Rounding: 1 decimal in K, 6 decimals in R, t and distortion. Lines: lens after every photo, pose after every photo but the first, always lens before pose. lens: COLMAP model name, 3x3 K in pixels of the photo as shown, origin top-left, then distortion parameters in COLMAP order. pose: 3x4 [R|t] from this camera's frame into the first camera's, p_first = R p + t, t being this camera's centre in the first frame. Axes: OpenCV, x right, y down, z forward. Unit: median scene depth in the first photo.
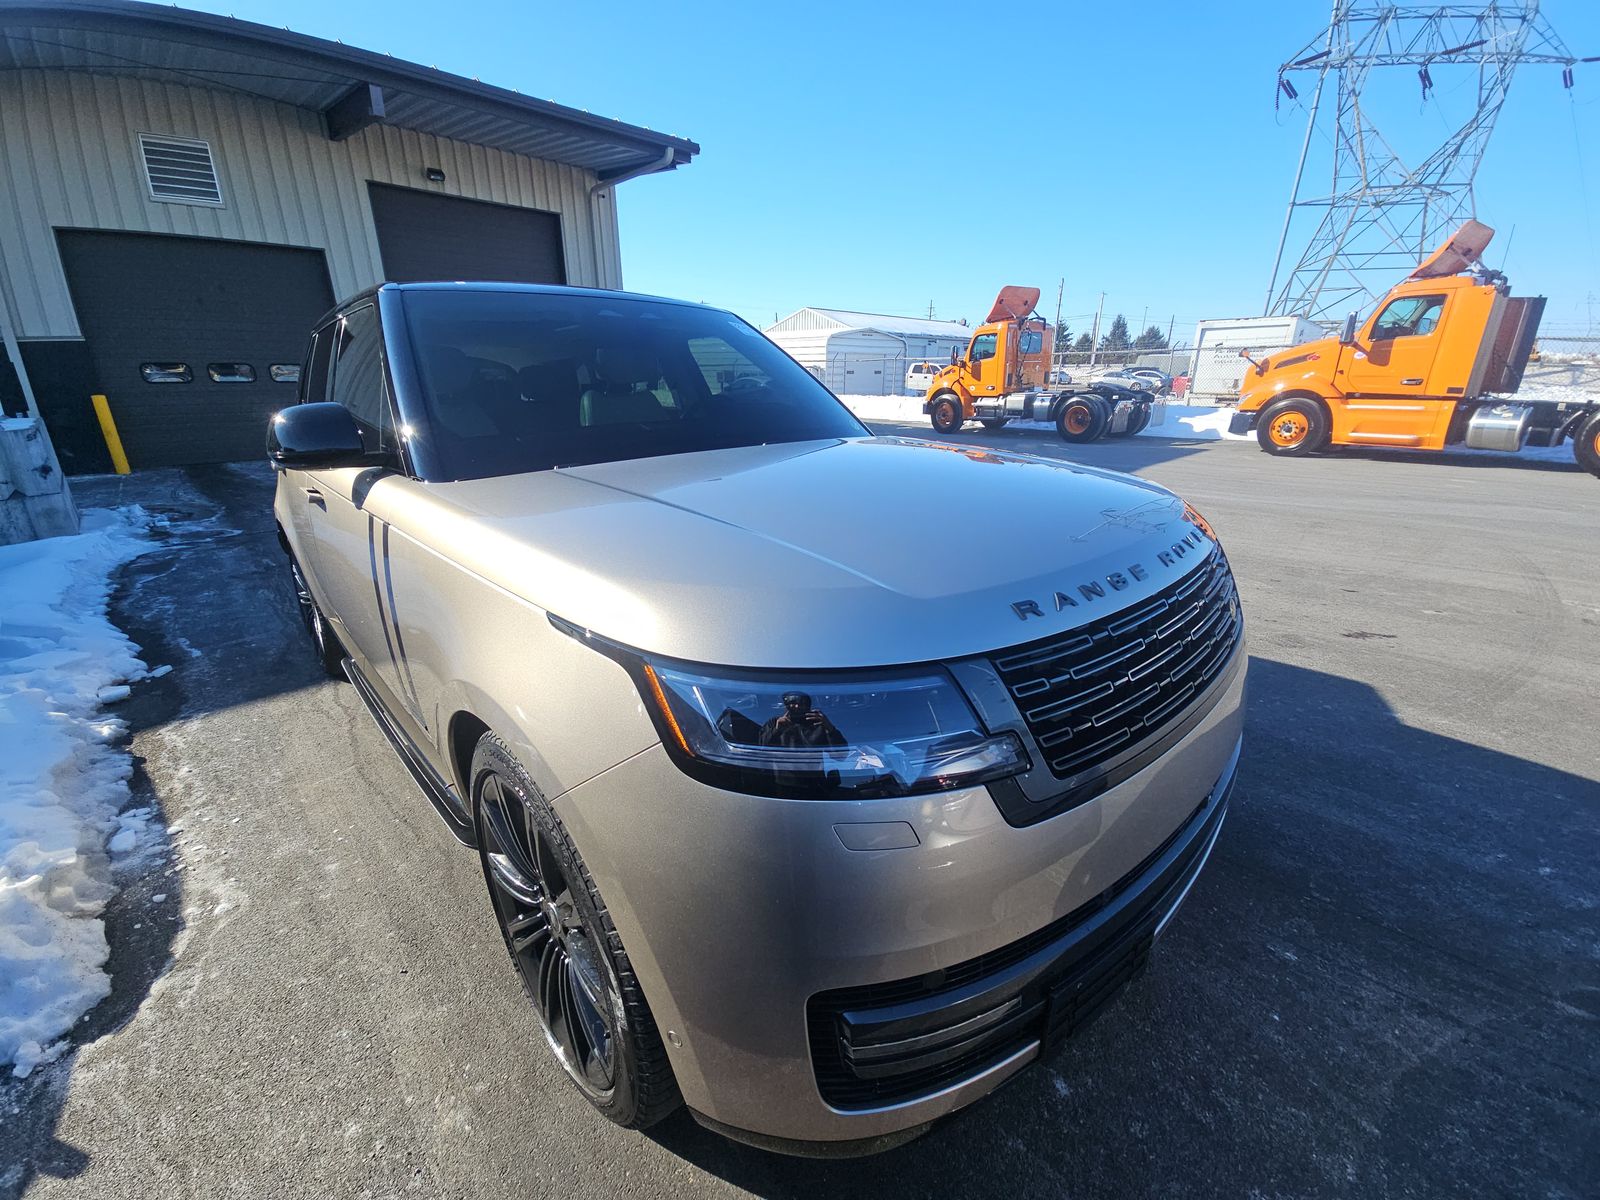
lens RADIAL K [[648.6, 0, 802.2], [0, 648.6, 595.5], [0, 0, 1]] dist [0.005913, -0.006757]
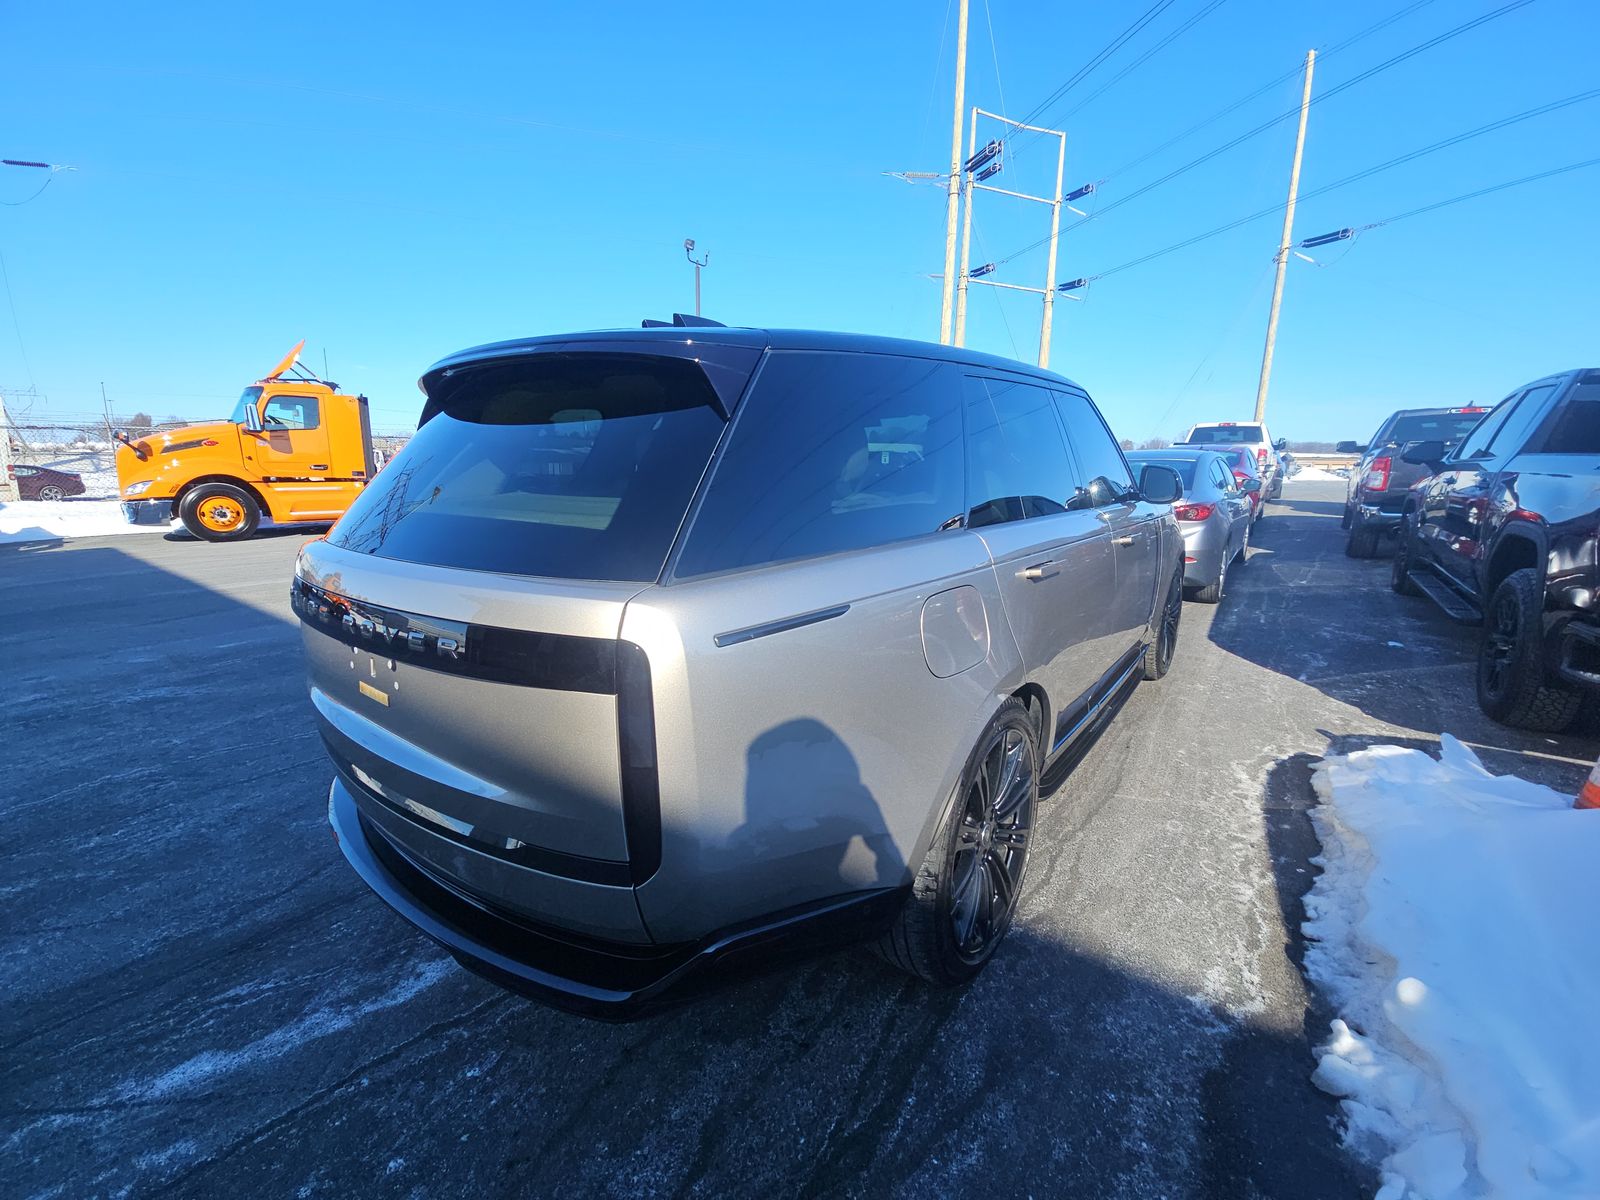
lens RADIAL K [[648.6, 0, 799.9], [0, 648.6, 594.3], [0, 0, 1]] dist [0.005913, -0.006757]
pose [[-0.161352, -0.185109, 0.969381, -0.333592], [0.309468, 0.923220, 0.227805, -0.096071], [-0.937121, 0.336750, -0.091678, 0.309170]]
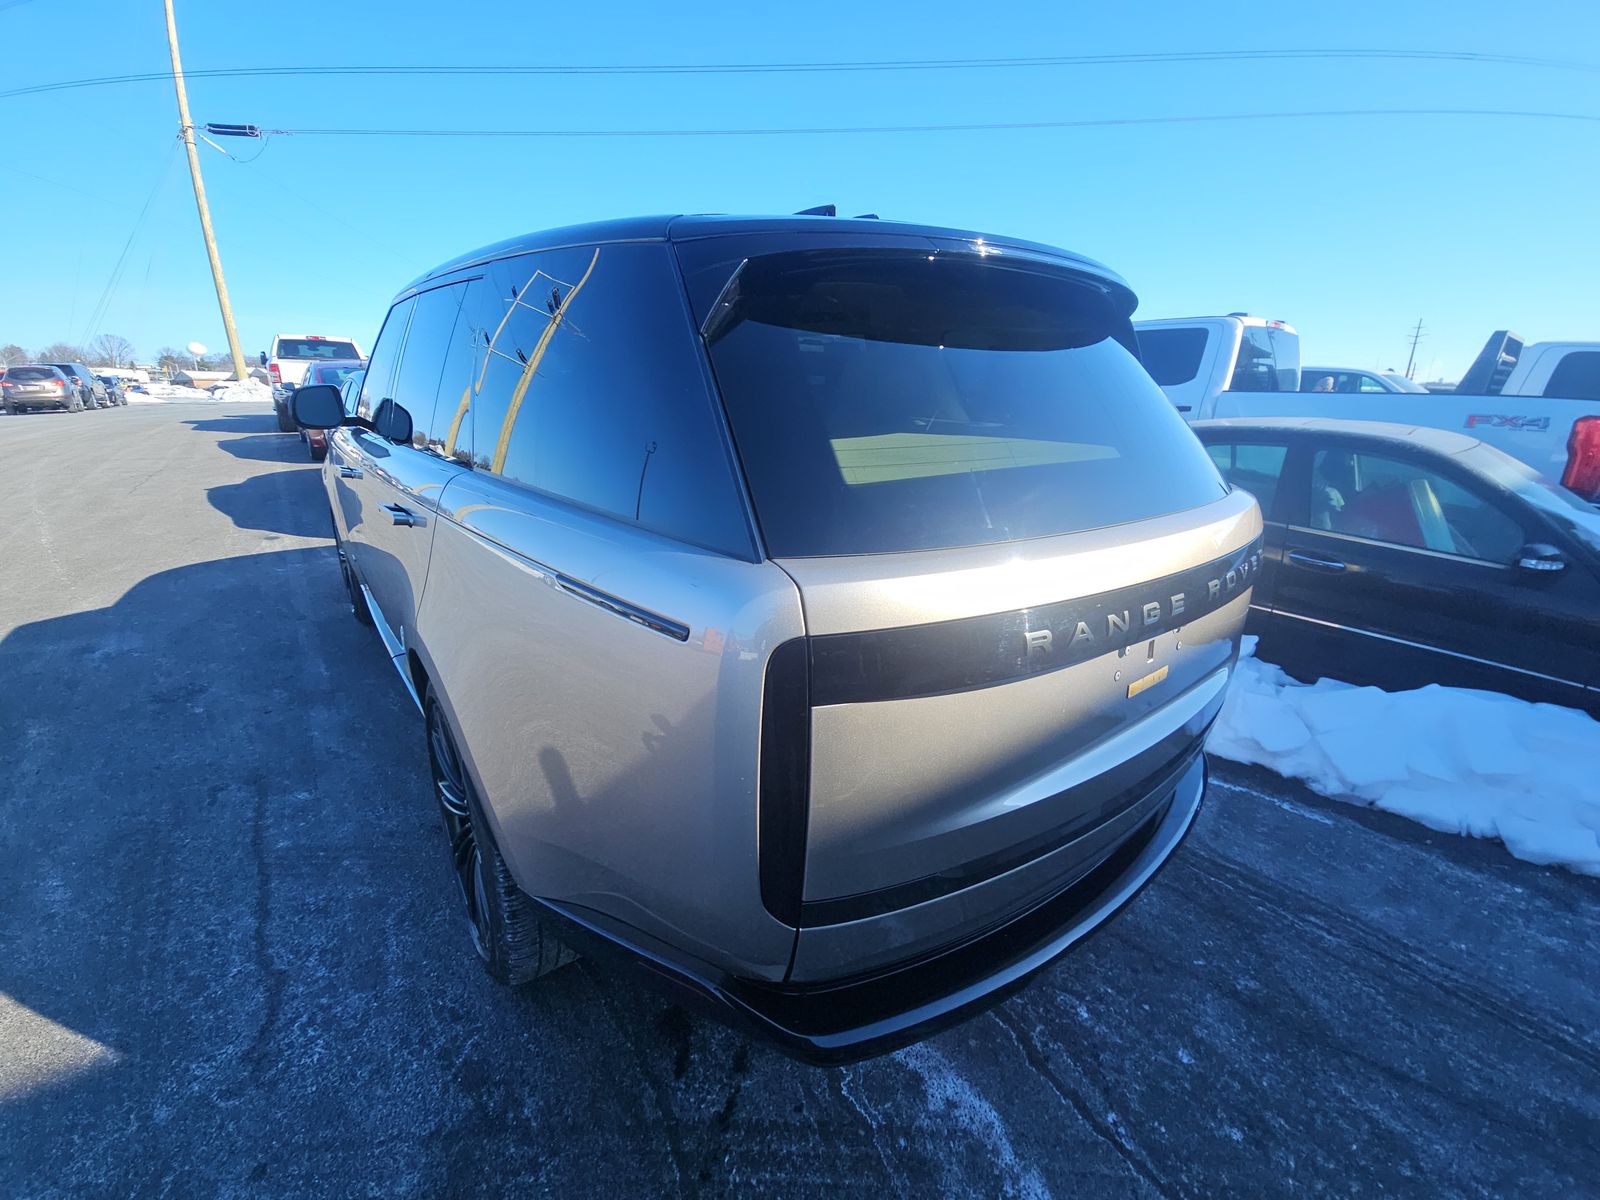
lens RADIAL K [[648.6, 0, 800.9], [0, 648.6, 599.2], [0, 0, 1]] dist [0.005913, -0.006757]
pose [[-0.995450, -0.035125, 0.088578, -0.185225], [0.023693, 0.809149, 0.587125, -0.141025], [-0.092296, 0.586552, -0.804635, 0.437139]]
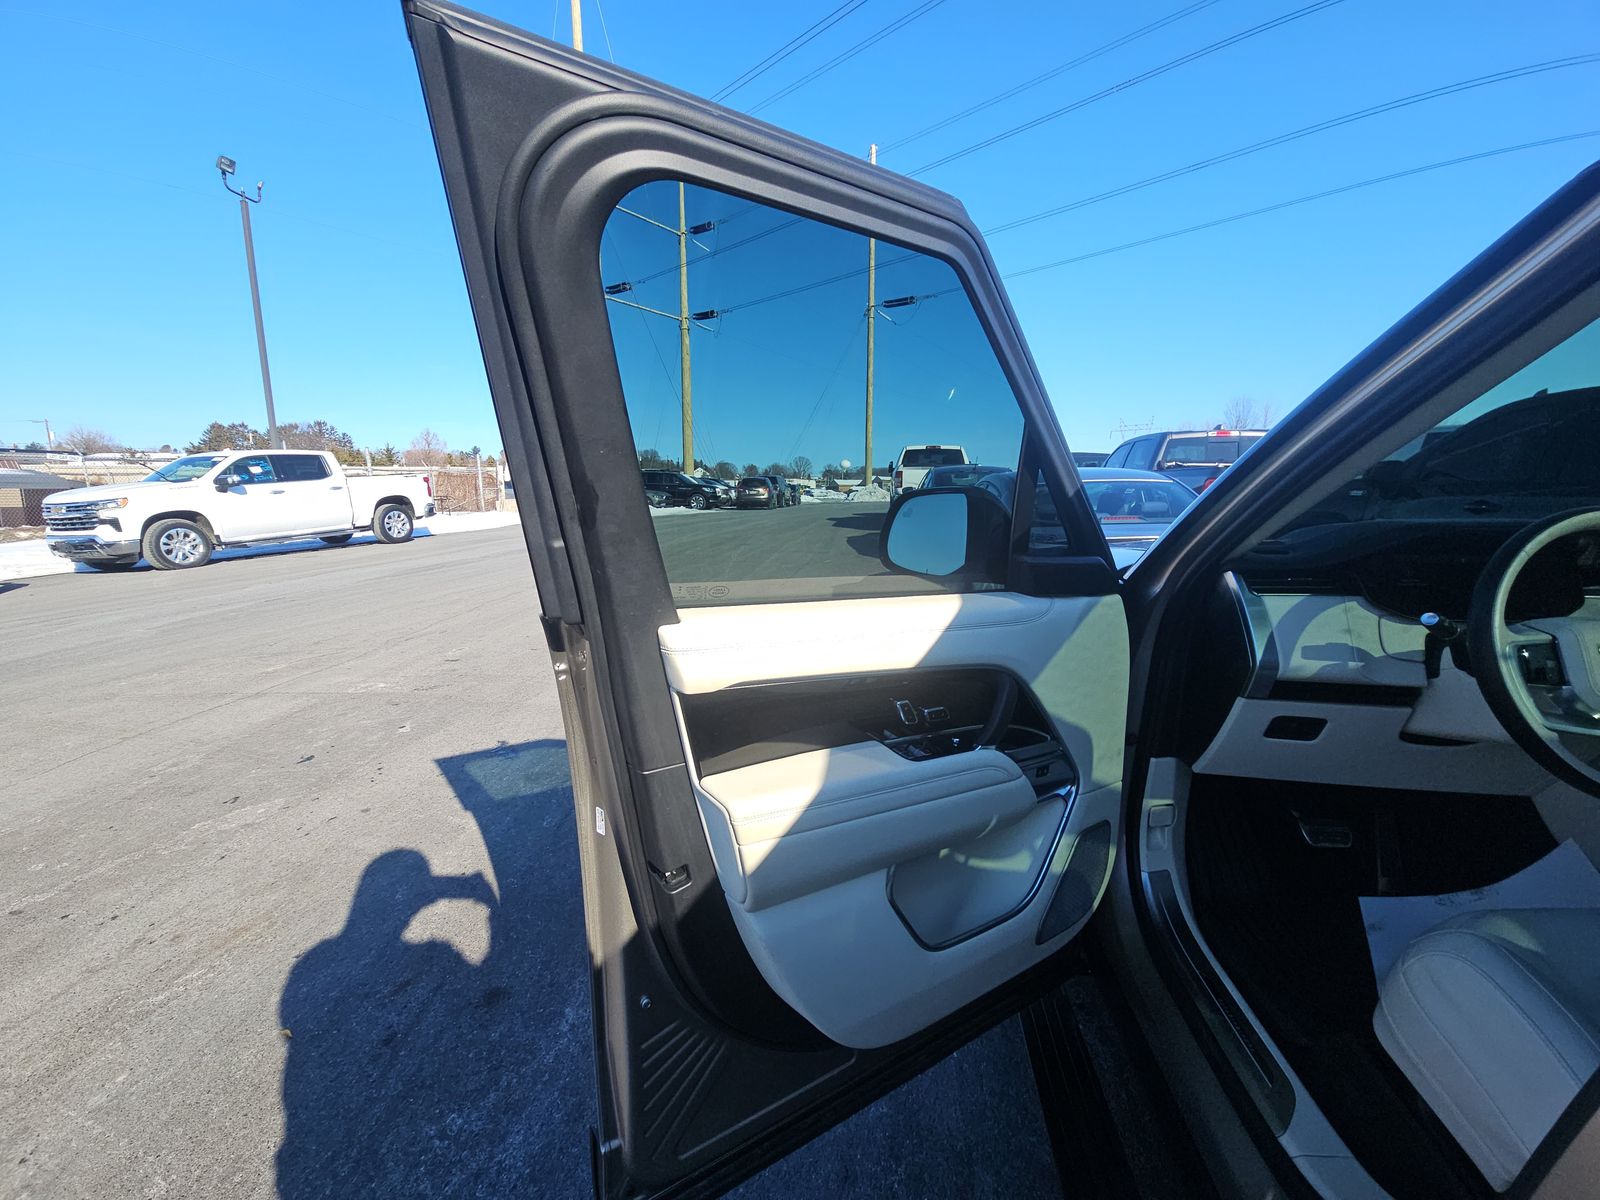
lens RADIAL K [[648.6, 0, 800.4], [0, 648.6, 603.4], [0, 0, 1]] dist [0.005913, -0.006757]
pose [[-0.637508, -0.125554, 0.760144, -0.039372], [0.249806, 0.899645, 0.358100, -0.103911], [-0.728821, 0.418180, -0.542167, 0.320313]]
